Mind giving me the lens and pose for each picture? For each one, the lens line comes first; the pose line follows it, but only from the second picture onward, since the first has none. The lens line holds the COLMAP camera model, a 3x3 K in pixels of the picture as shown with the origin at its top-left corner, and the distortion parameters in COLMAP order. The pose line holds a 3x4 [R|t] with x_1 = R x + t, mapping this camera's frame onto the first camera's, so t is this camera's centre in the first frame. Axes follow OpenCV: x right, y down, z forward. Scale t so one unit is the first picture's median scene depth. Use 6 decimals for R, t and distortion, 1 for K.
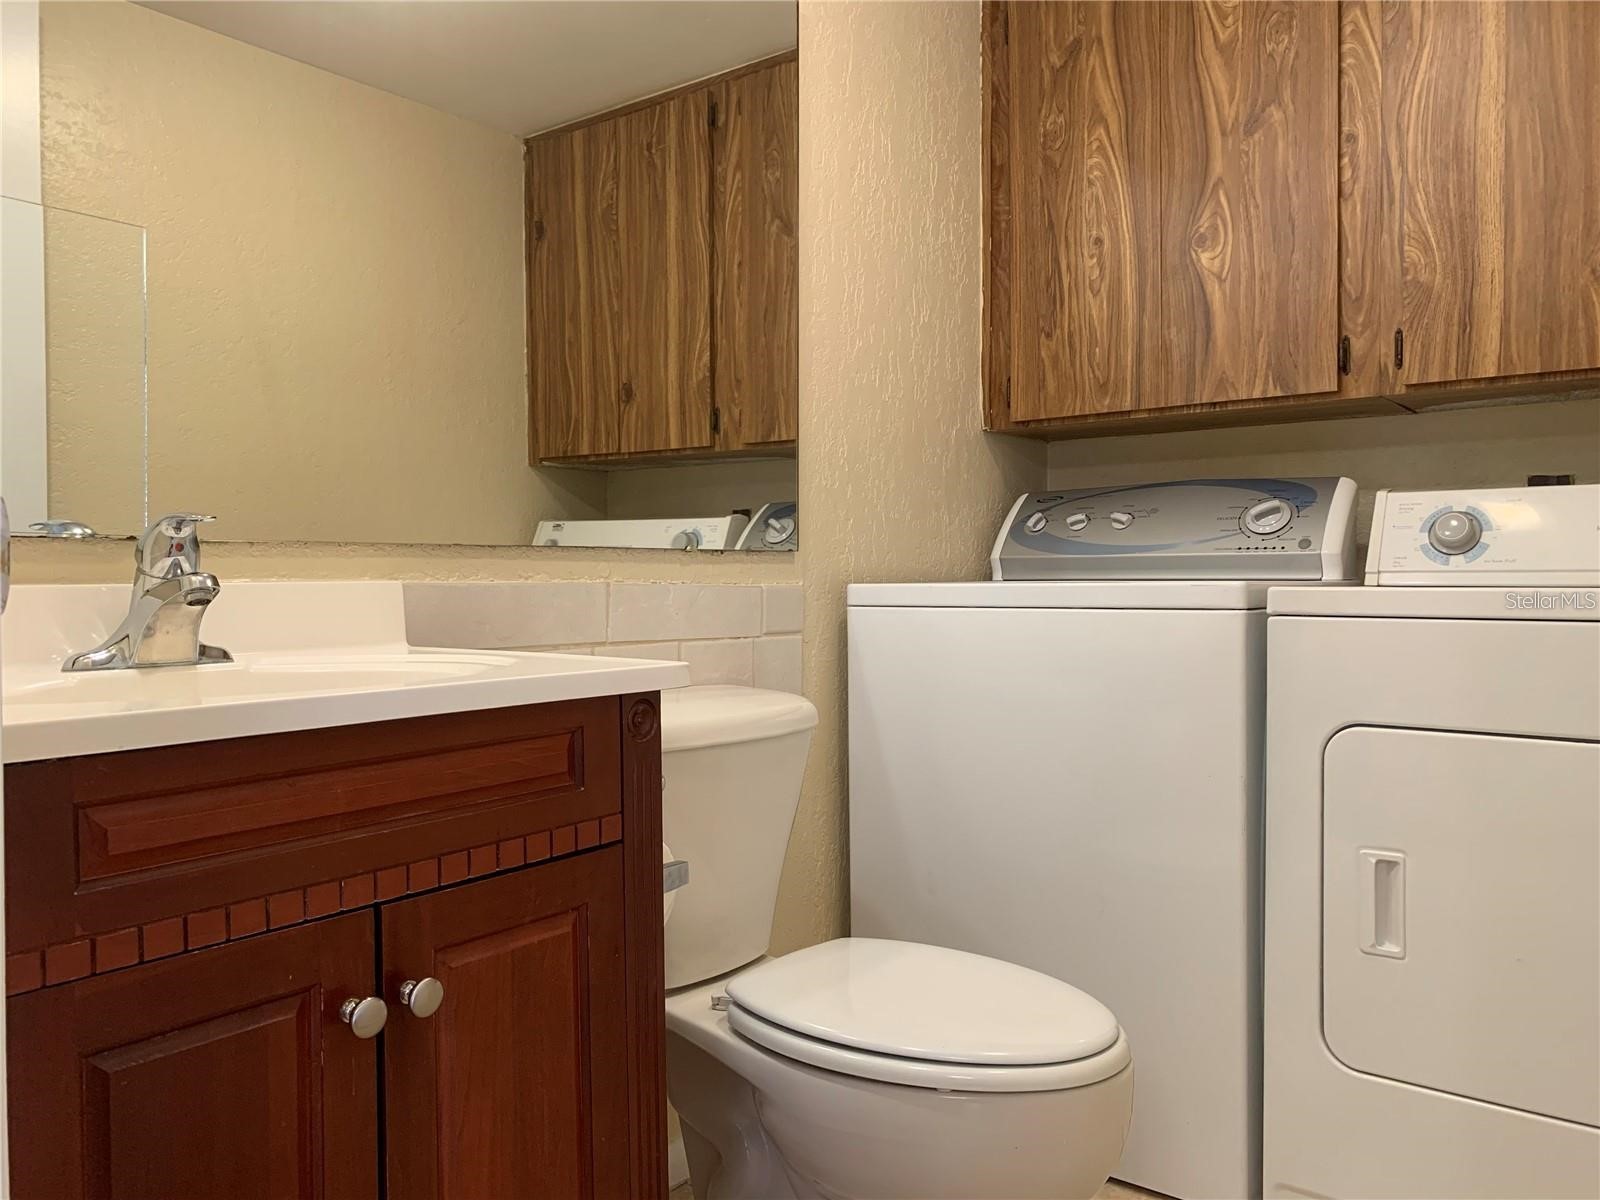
lens RADIAL K [[1216.5, 0, 795.6], [0, 1216.5, 588.9], [0, 0, 1]] dist [0.032305, -0.054791]
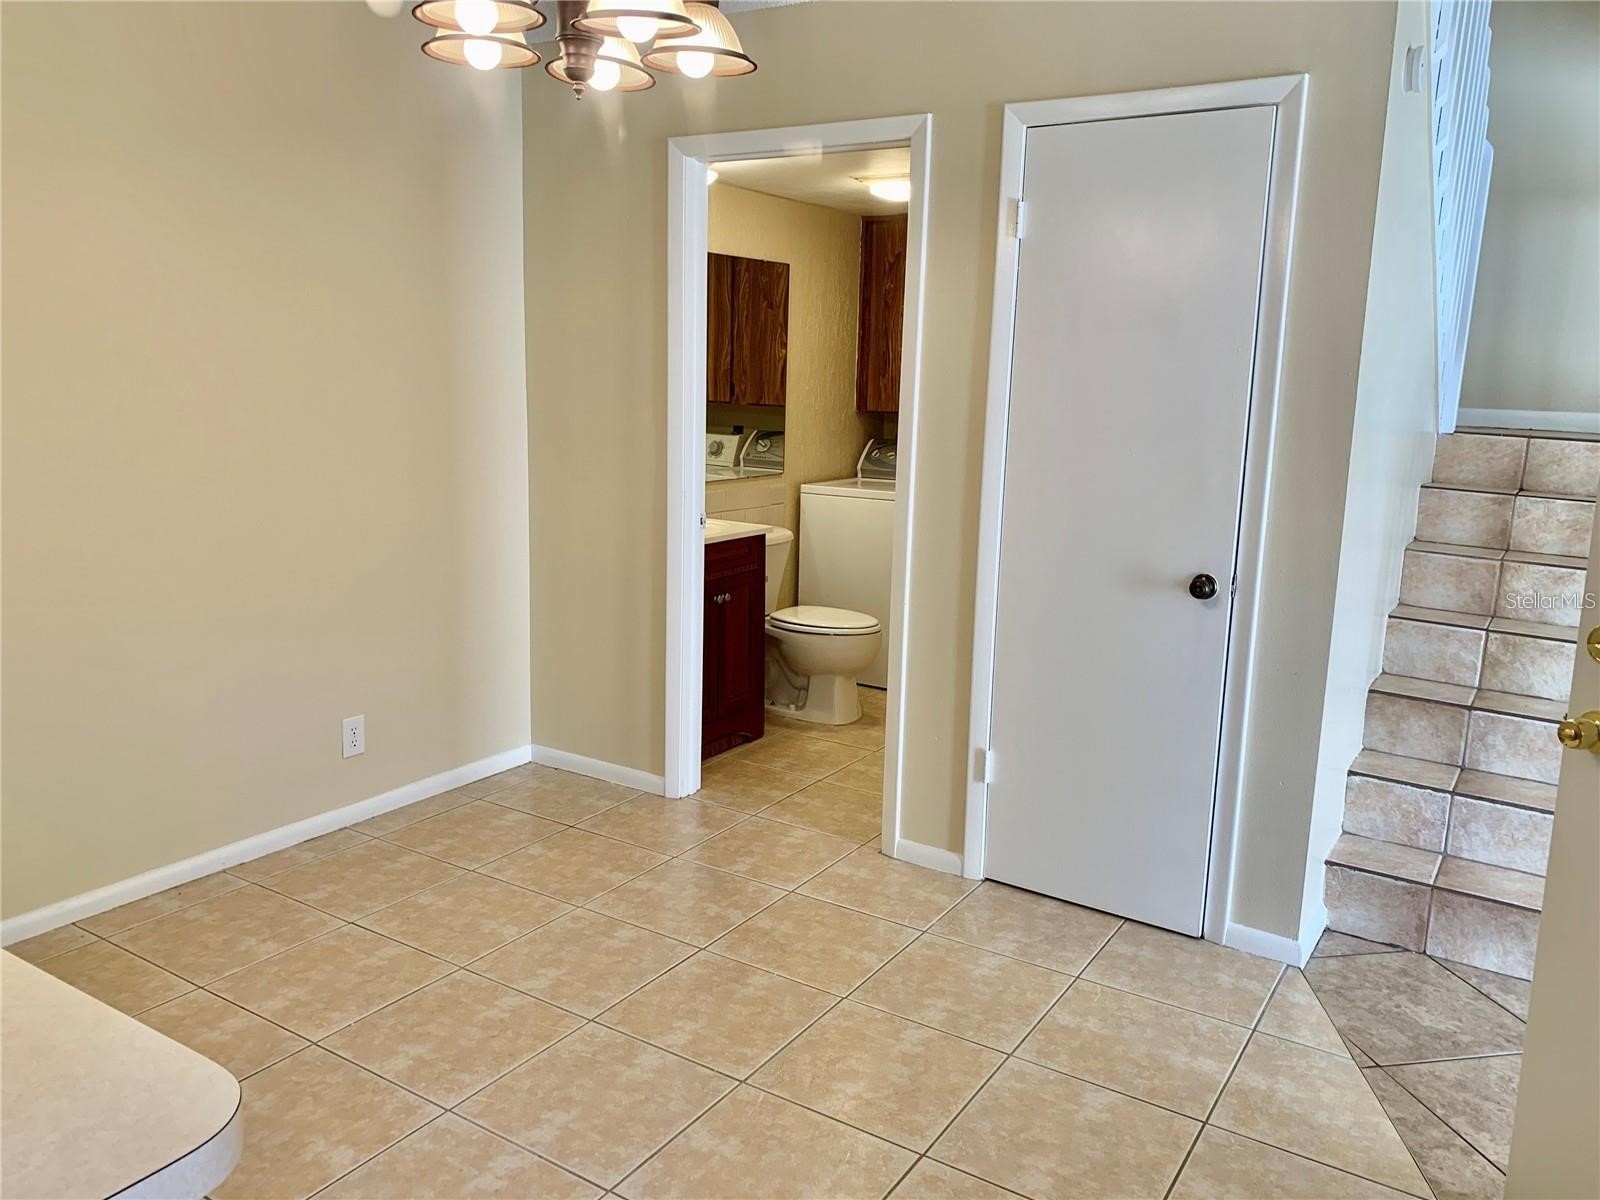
lens RADIAL K [[1216.5, 0, 795.6], [0, 1216.5, 588.9], [0, 0, 1]] dist [0.032305, -0.054791]
pose [[0.996151, 0.012436, 0.086765, -0.165100], [-0.027234, 0.984805, 0.171512, -0.198209], [-0.083314, -0.173215, 0.981354, -1.387238]]
